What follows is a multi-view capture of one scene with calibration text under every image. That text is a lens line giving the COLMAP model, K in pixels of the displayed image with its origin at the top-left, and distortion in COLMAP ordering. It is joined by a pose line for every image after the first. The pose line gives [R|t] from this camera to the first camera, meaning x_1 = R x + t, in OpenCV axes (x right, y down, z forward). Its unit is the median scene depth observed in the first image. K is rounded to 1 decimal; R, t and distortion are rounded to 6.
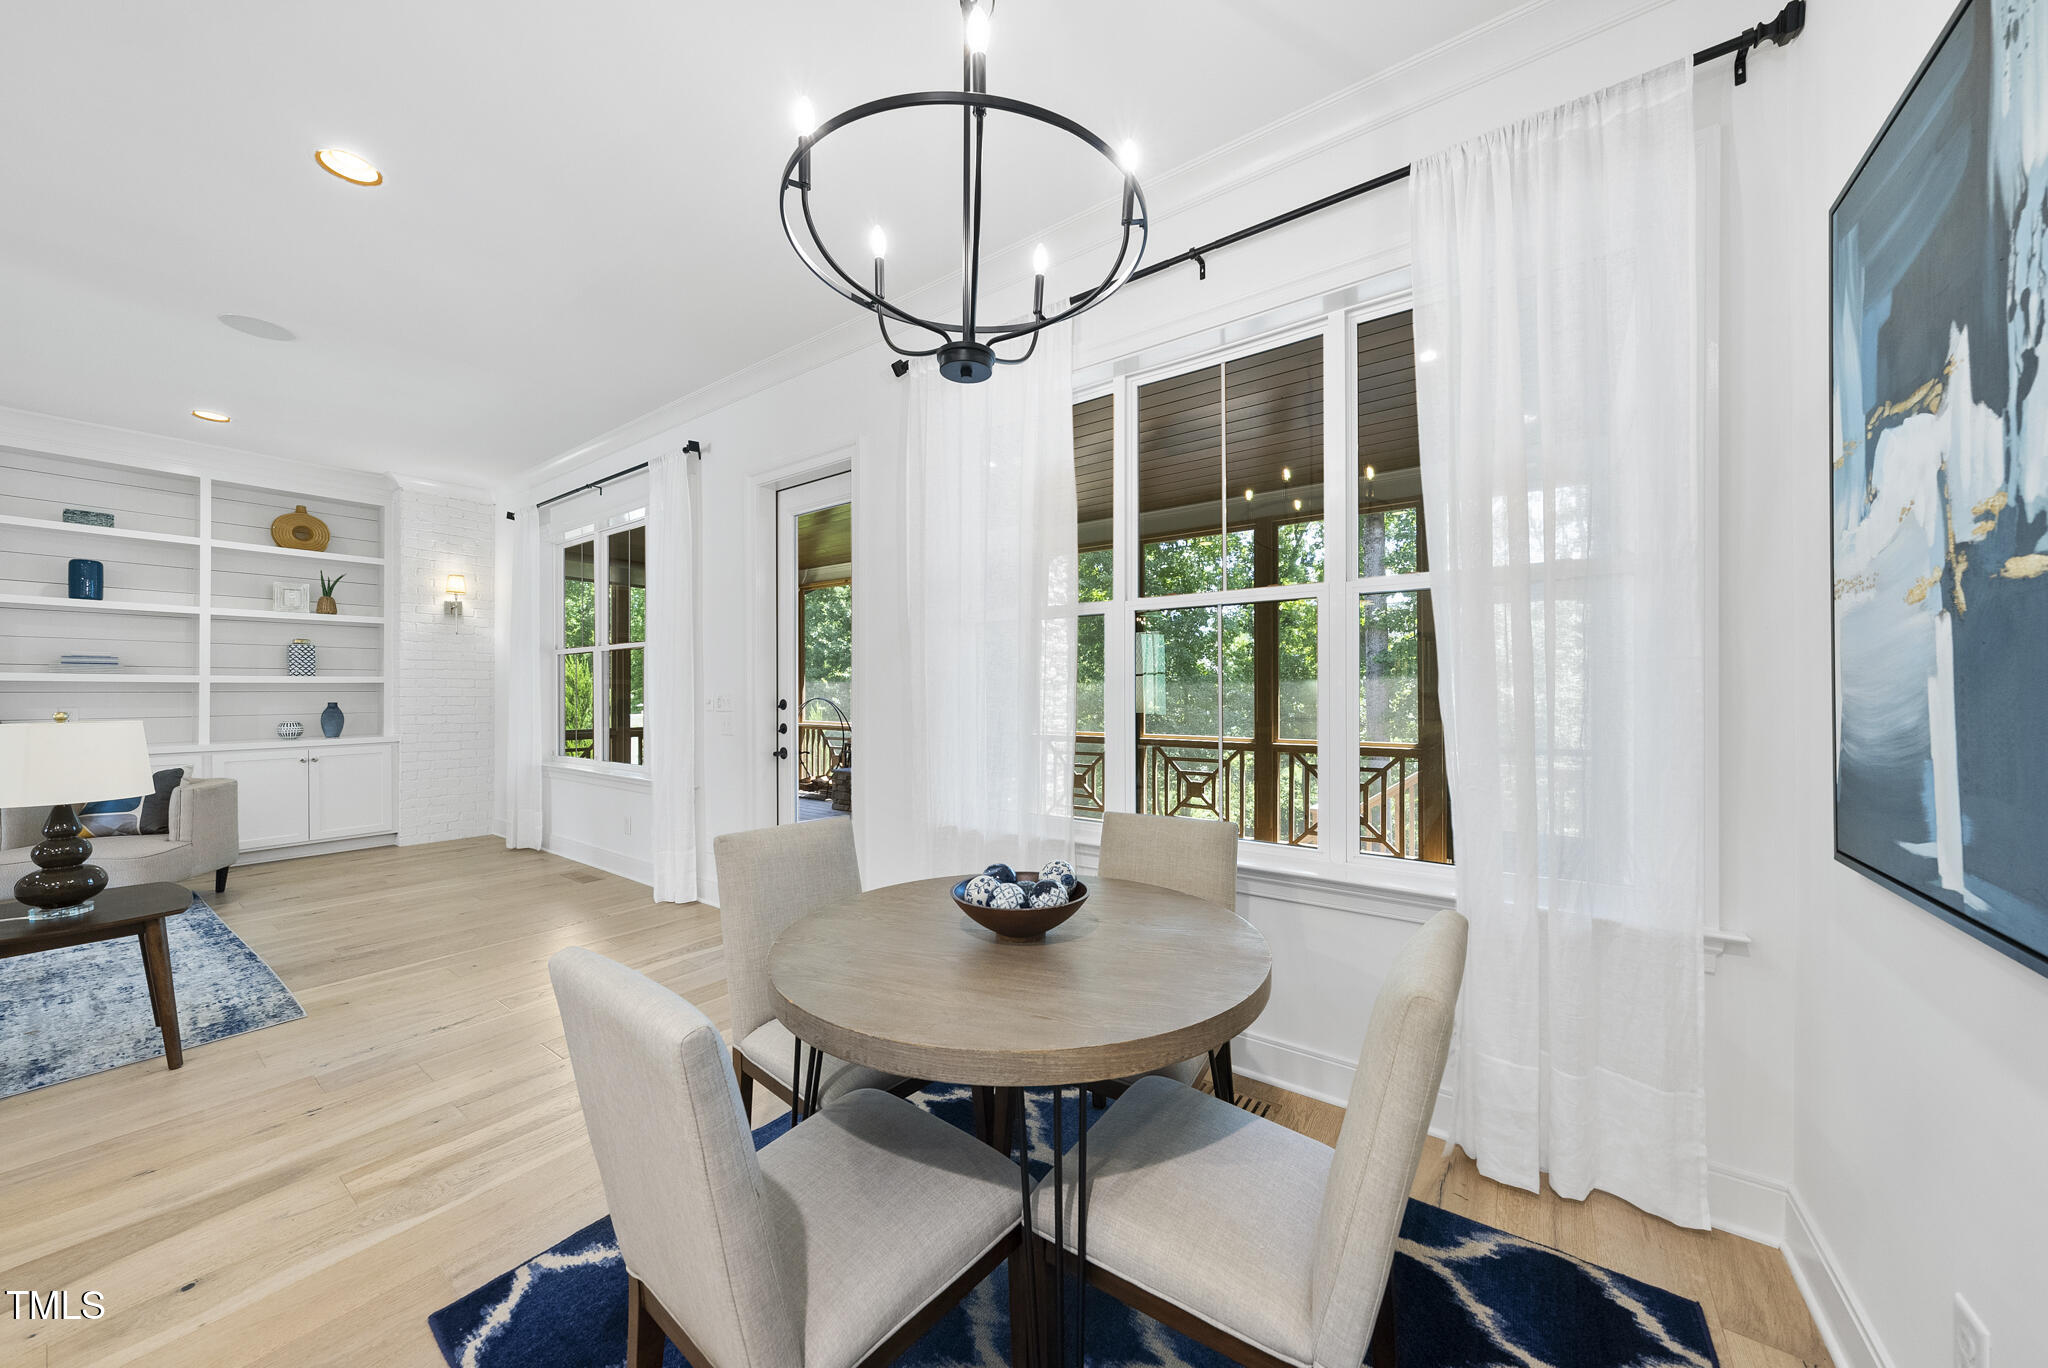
lens RADIAL K [[701.5, 0, 1027.7], [0, 701.5, 691.2], [0, 0, 1]] dist [-0.005082, 0.001566]
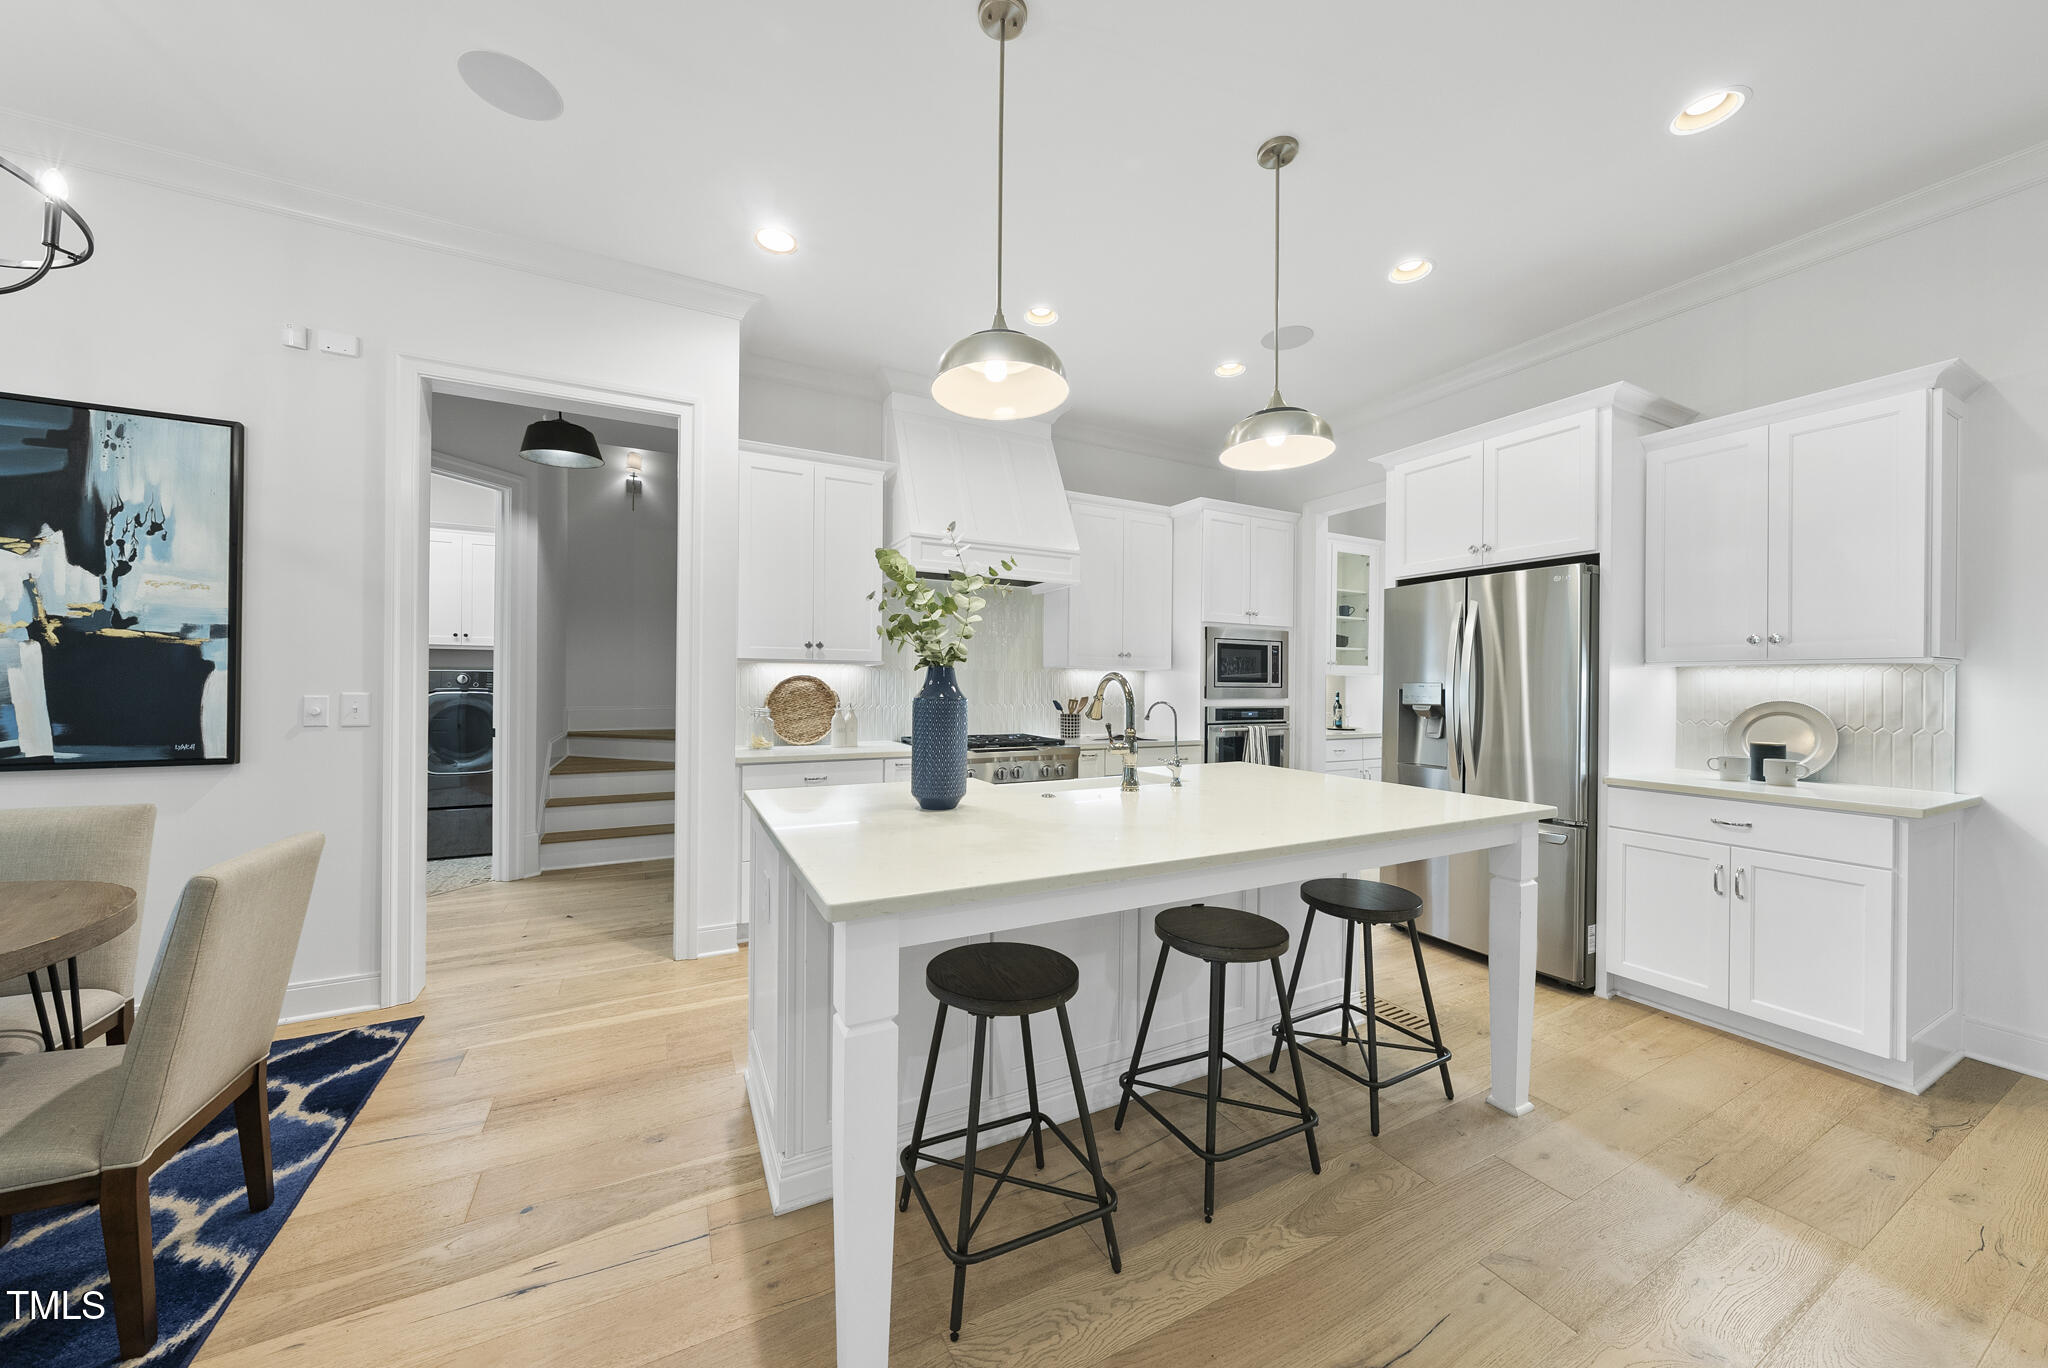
lens RADIAL K [[701.5, 0, 1027.7], [0, 701.5, 691.2], [0, 0, 1]] dist [-0.005082, 0.001566]
pose [[-0.884216, -0.006534, 0.467033, -2.844611], [-0.004389, 0.999974, 0.005680, 0.030894], [-0.467058, 0.002973, -0.884222, 1.530256]]
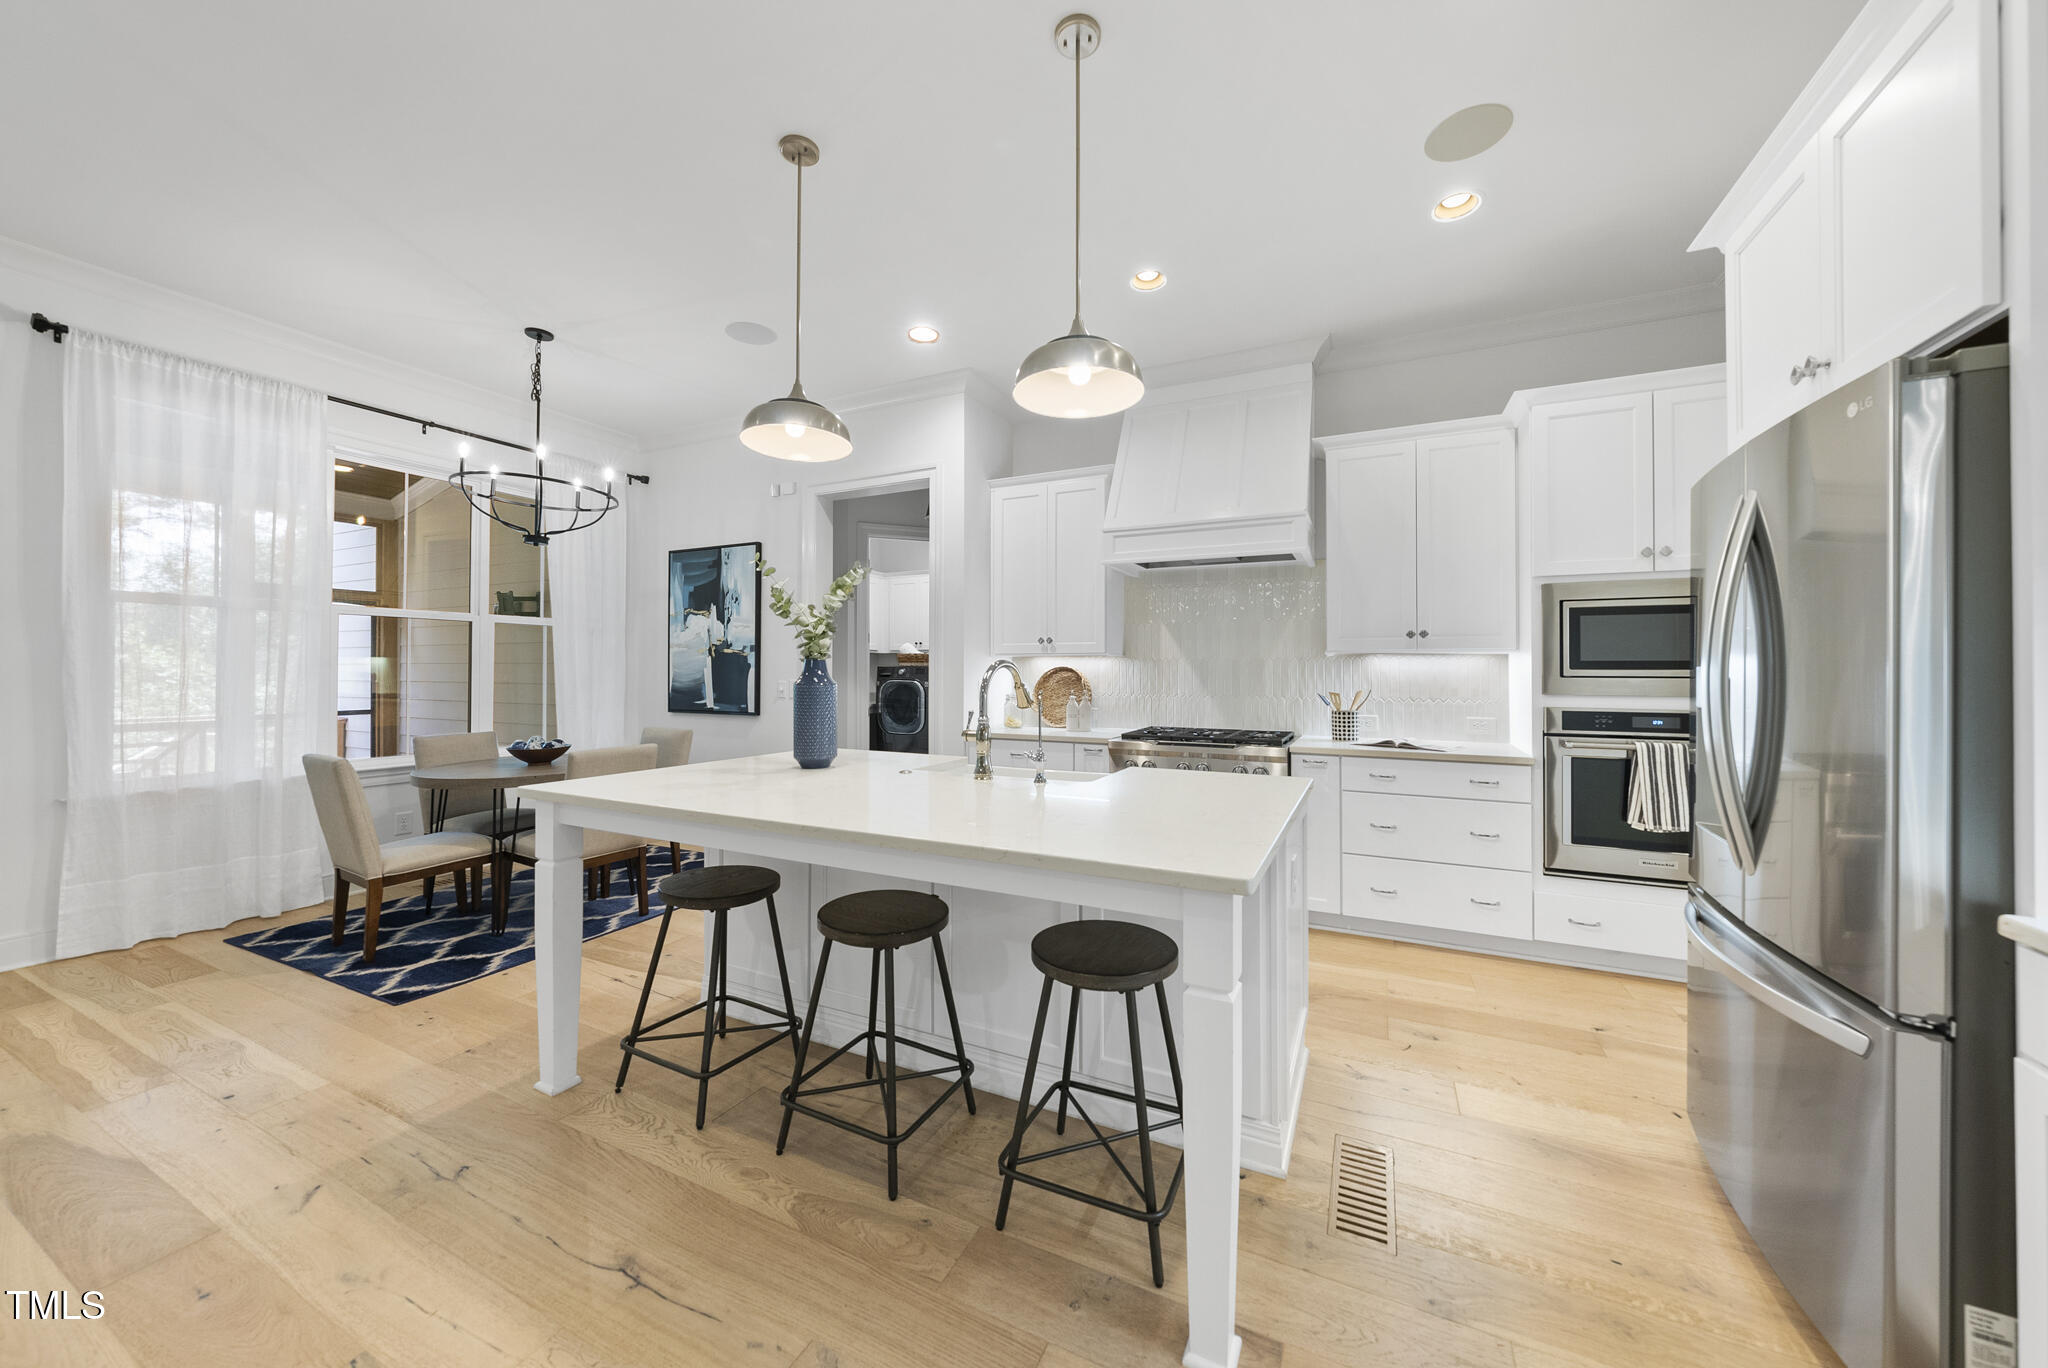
lens RADIAL K [[696.5, 0, 1024.0], [0, 696.5, 684.0], [0, 0, 1]] dist [-0.001044, -0.000081]
pose [[-0.171955, -0.010955, 0.985044, -4.377603], [-0.005623, 0.999933, 0.010139, 0.034565], [-0.985089, -0.003795, -0.172005, -0.461760]]
